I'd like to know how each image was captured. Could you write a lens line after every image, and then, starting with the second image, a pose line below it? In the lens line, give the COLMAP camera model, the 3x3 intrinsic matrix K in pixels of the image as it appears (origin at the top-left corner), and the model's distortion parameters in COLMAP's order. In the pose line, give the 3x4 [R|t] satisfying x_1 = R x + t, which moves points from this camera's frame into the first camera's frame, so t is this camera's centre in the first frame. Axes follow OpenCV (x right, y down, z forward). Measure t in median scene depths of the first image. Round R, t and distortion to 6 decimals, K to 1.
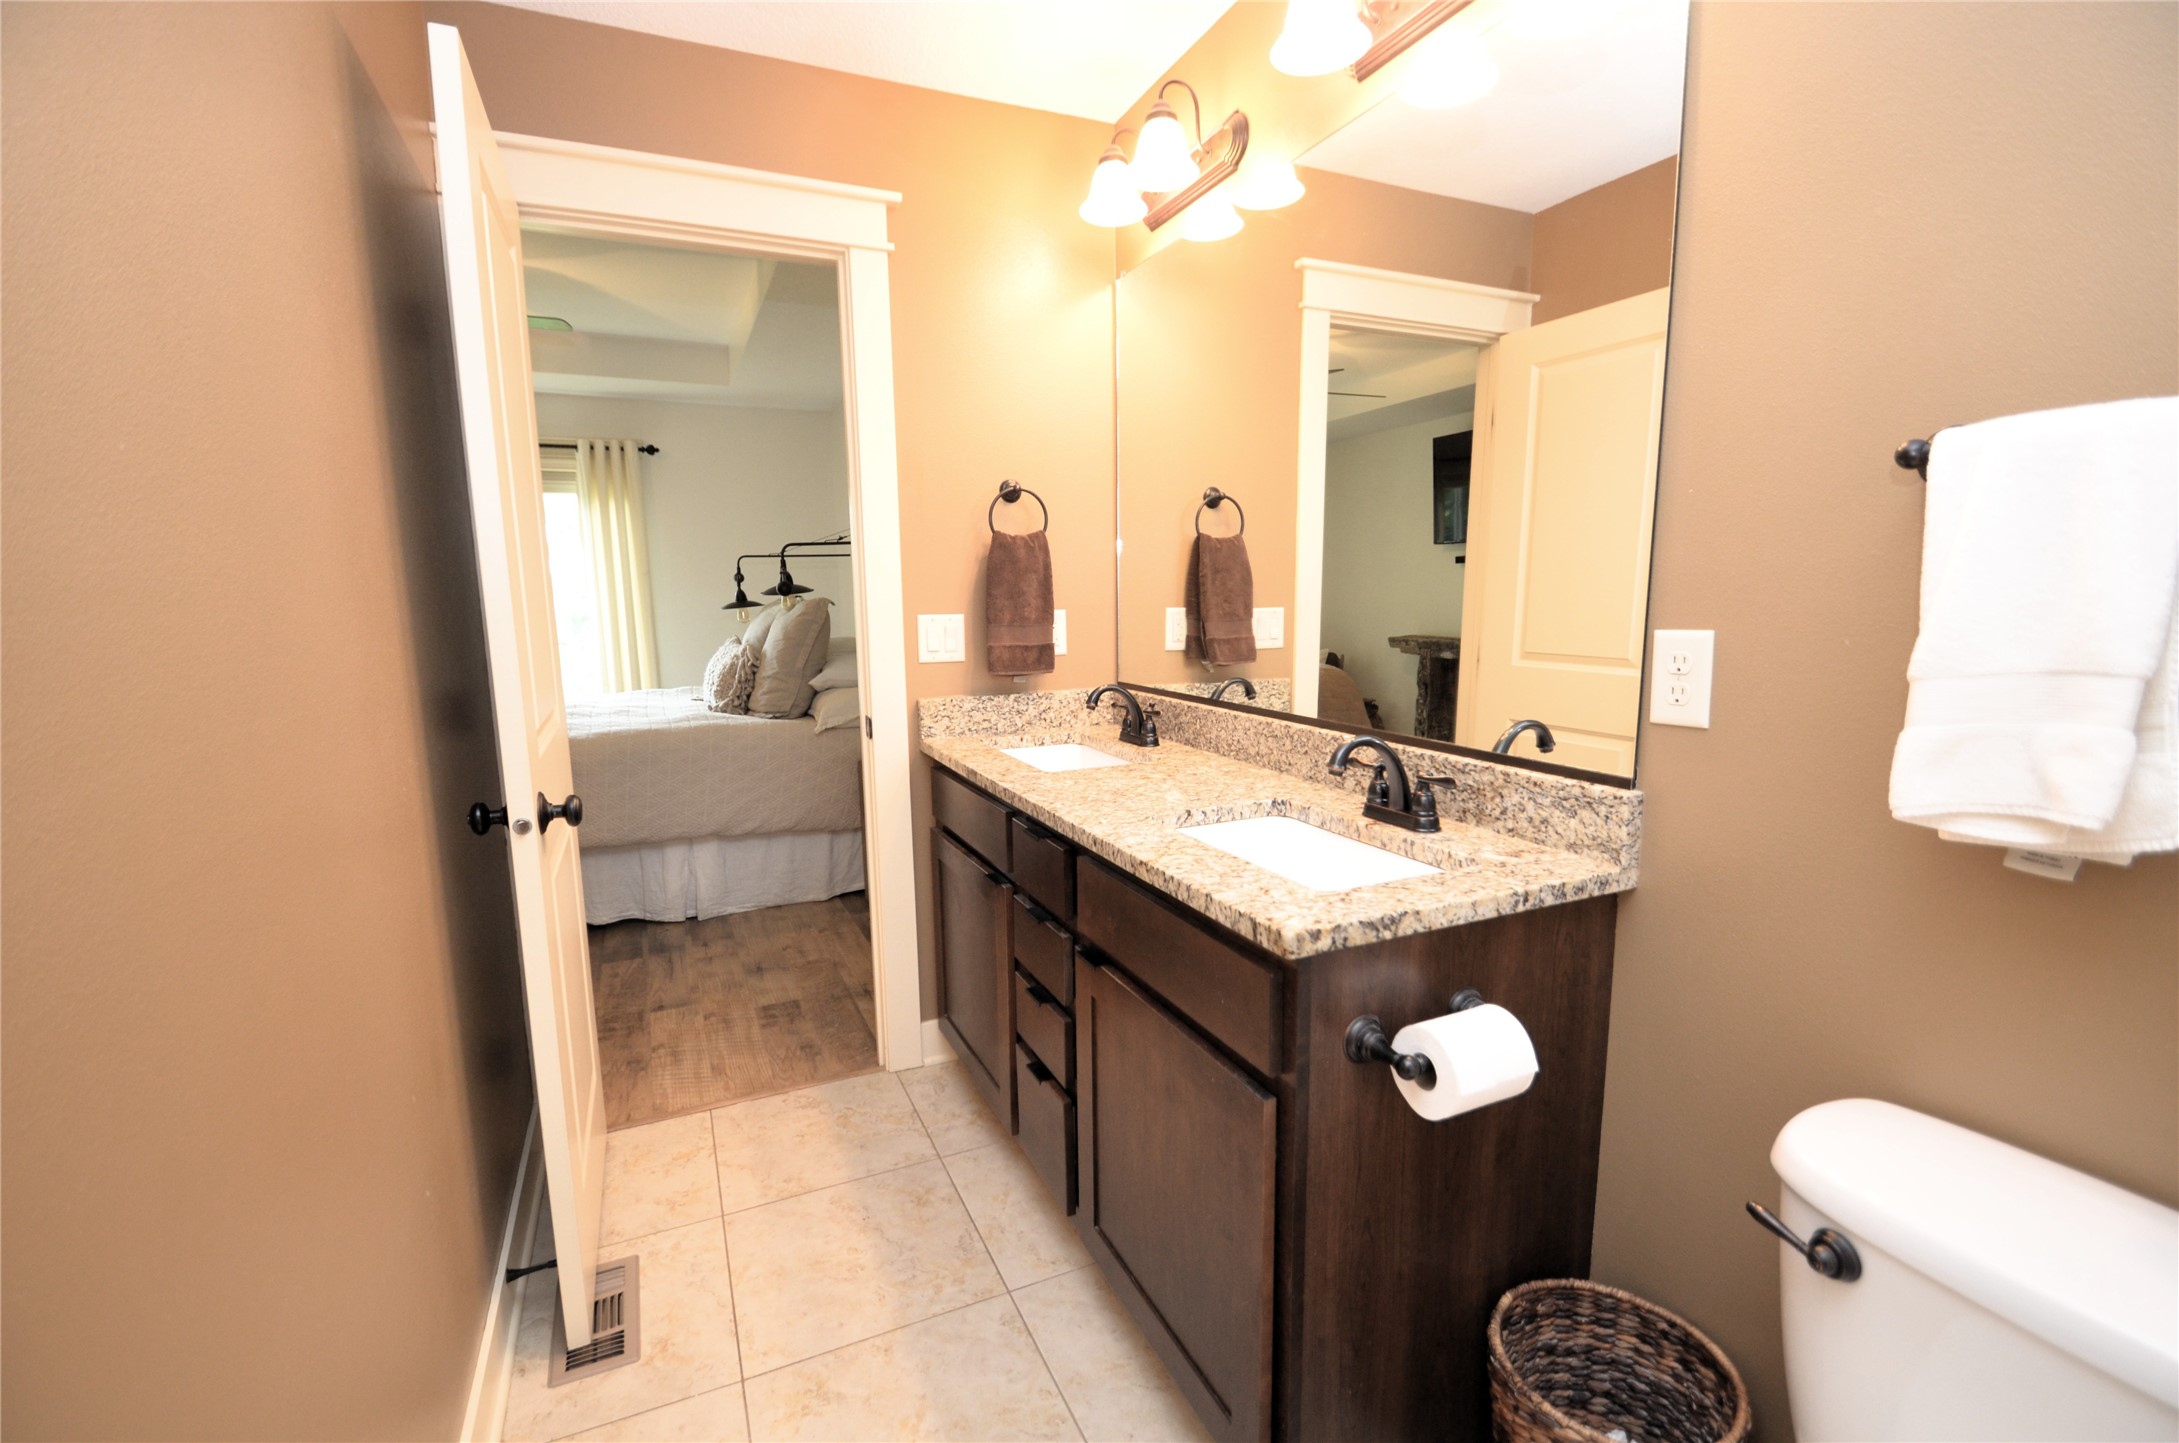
lens RADIAL K [[968.6, 0, 1088.9], [0, 968.6, 730.6], [0, 0, 1]] dist [-0.008124, -0.000806]
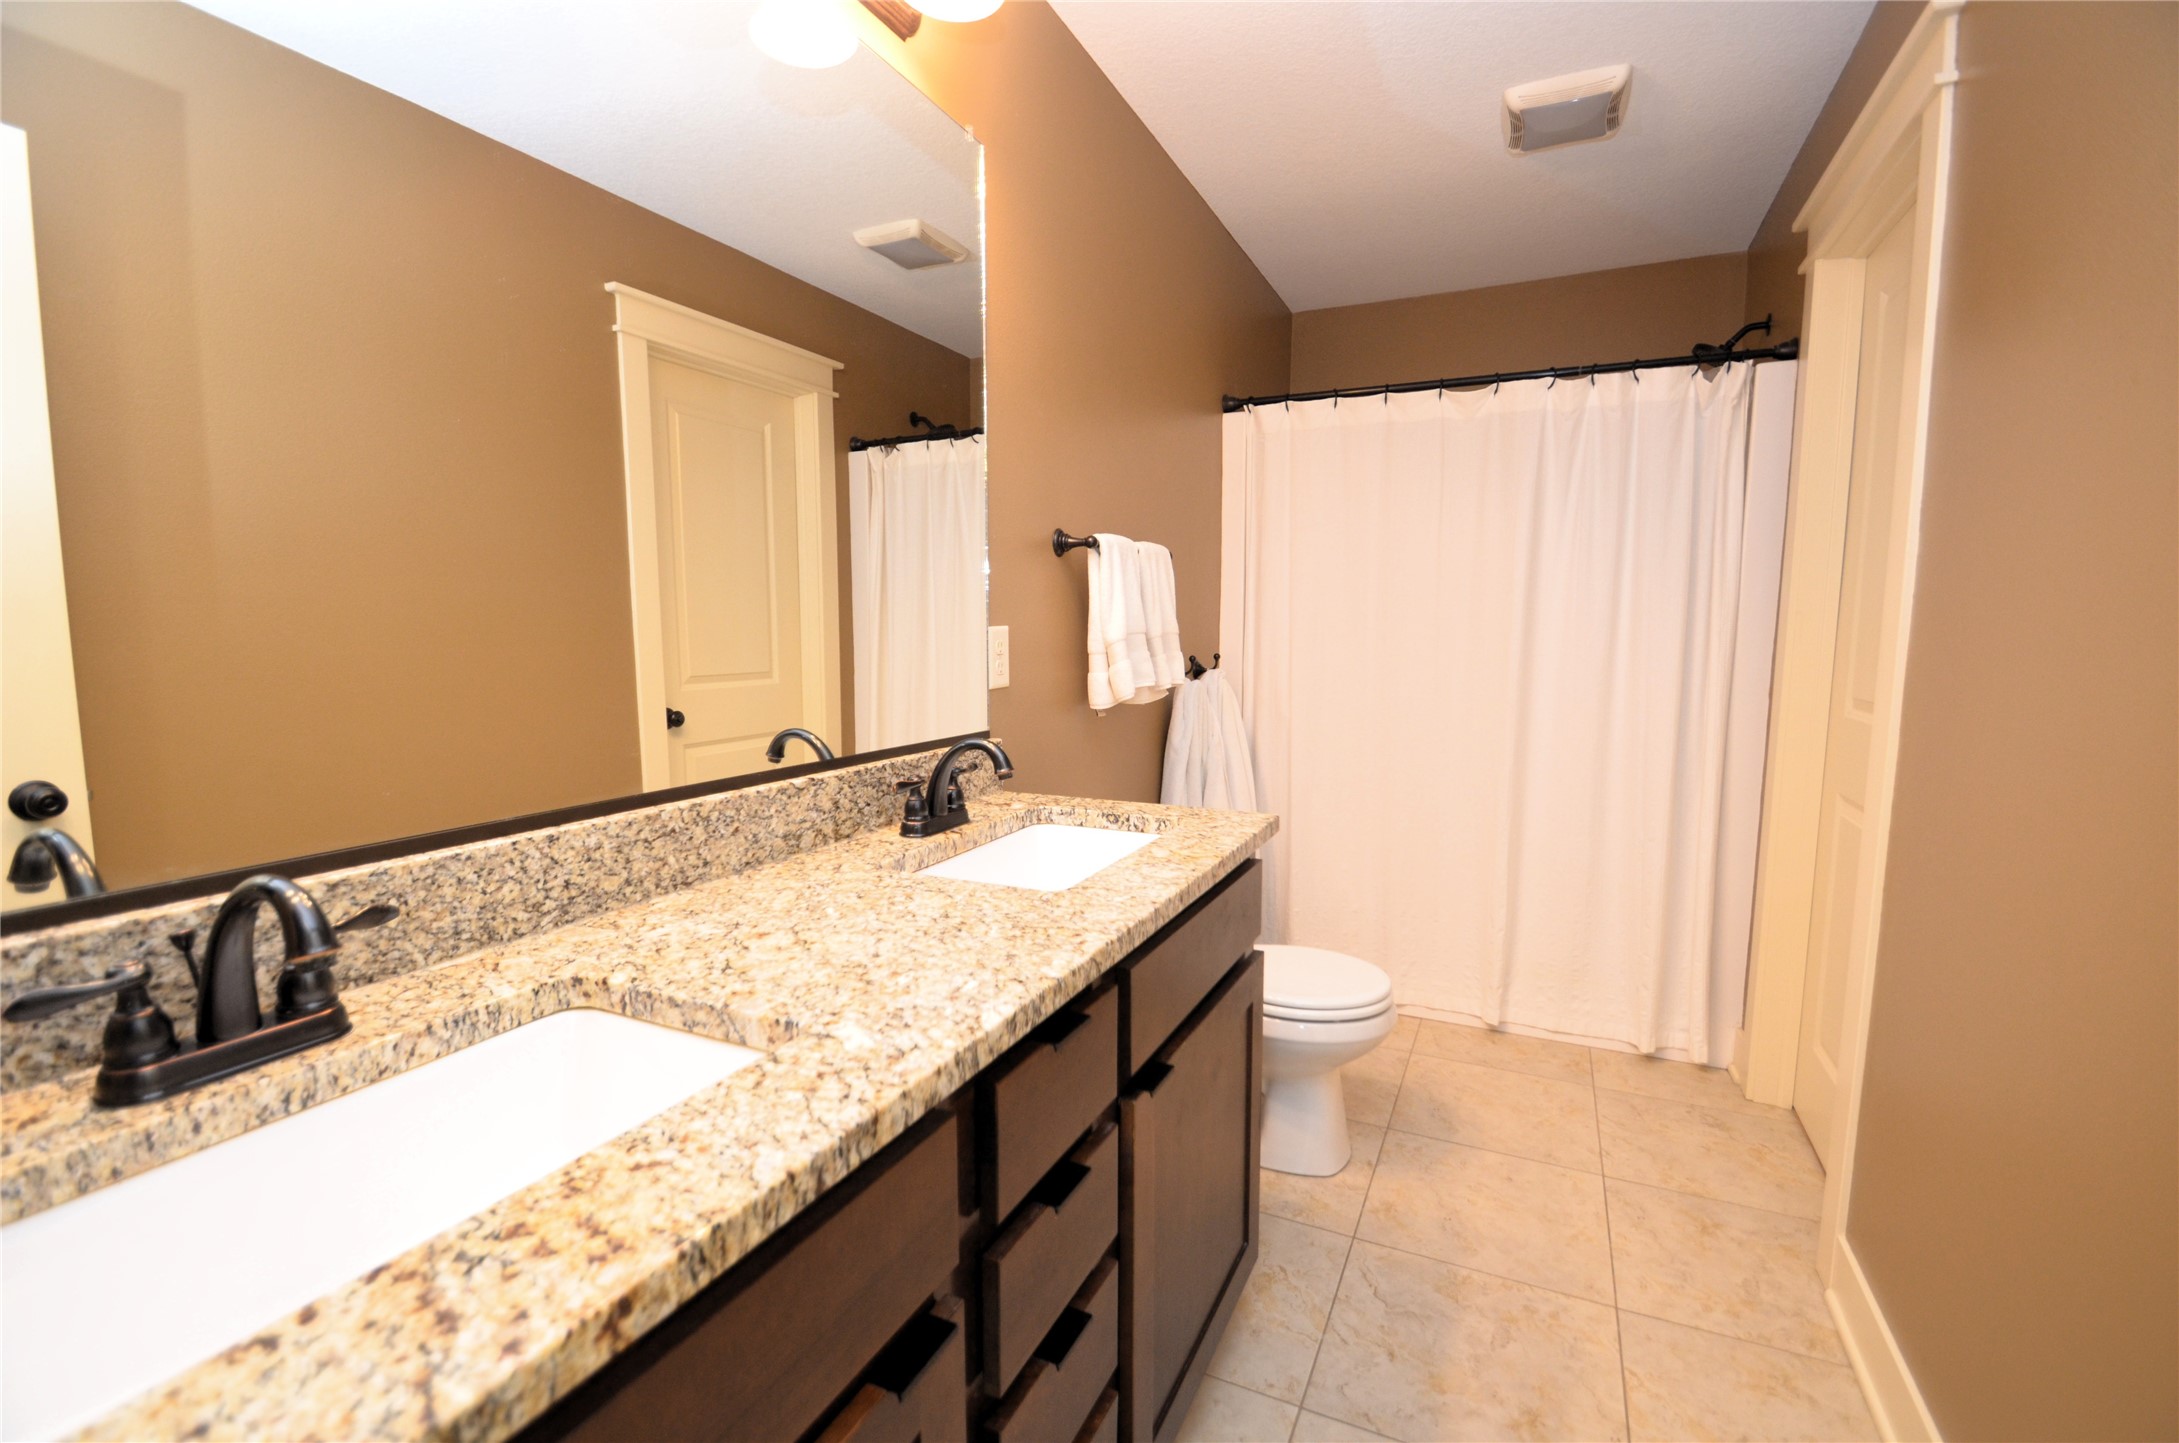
lens RADIAL K [[968.6, 0, 1080.7], [0, 968.6, 720.1], [0, 0, 1]] dist [-0.008124, -0.000806]
pose [[-0.646249, -0.058206, 0.760904, -0.394120], [0.122816, 0.976157, 0.178982, -0.130372], [-0.753179, 0.209118, -0.623691, 1.137720]]
